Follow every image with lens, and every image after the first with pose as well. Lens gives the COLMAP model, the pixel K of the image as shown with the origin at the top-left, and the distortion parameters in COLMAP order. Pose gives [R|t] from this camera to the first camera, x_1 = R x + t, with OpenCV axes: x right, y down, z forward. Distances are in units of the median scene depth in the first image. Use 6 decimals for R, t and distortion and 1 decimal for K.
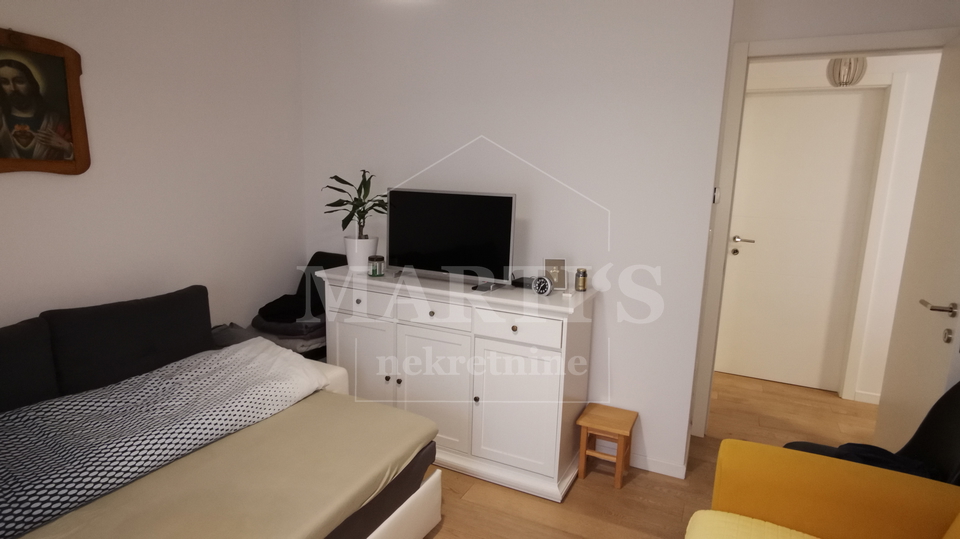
lens RADIAL K [[534.7, 0, 478.5], [0, 534.7, 271.7], [0, 0, 1]] dist [-0.000259, -0.000605]
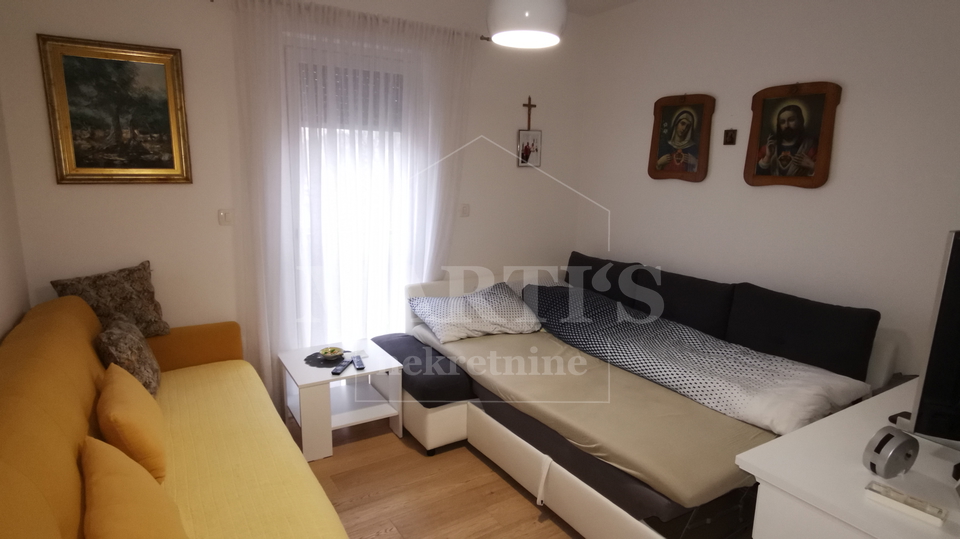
lens RADIAL K [[534.7, 0, 488.4], [0, 534.7, 272.2], [0, 0, 1]] dist [-0.000259, -0.000605]
pose [[-0.517960, 0.124613, -0.846279, 0.741880], [-0.190950, 0.947524, 0.256391, -0.184639], [0.833820, 0.294397, -0.466985, 1.084922]]
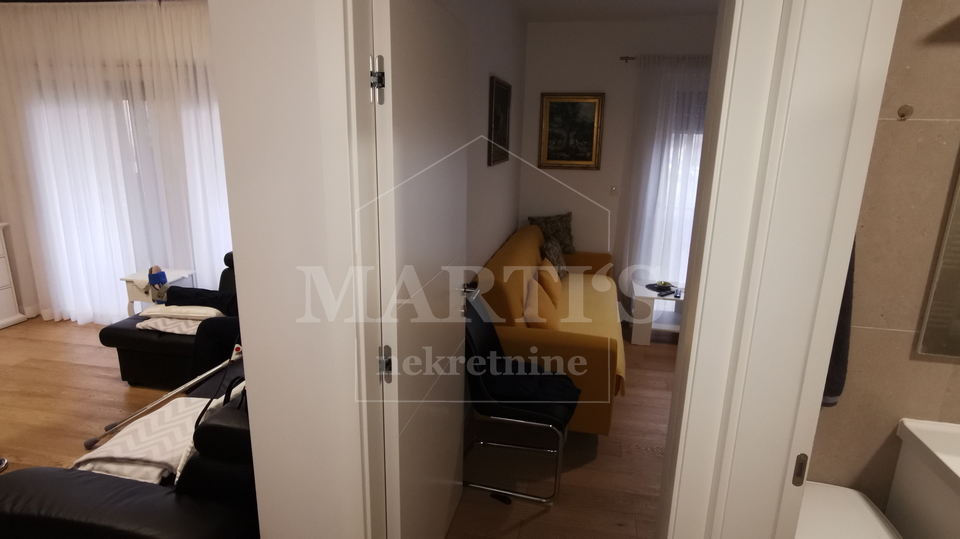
lens RADIAL K [[534.7, 0, 478.9], [0, 534.7, 270.6], [0, 0, 1]] dist [-0.000259, -0.000605]
pose [[-0.970593, 0.008793, -0.240564, 1.096217], [-0.089283, 0.914907, 0.393667, -0.418757], [0.223555, 0.403569, -0.887218, 2.066850]]
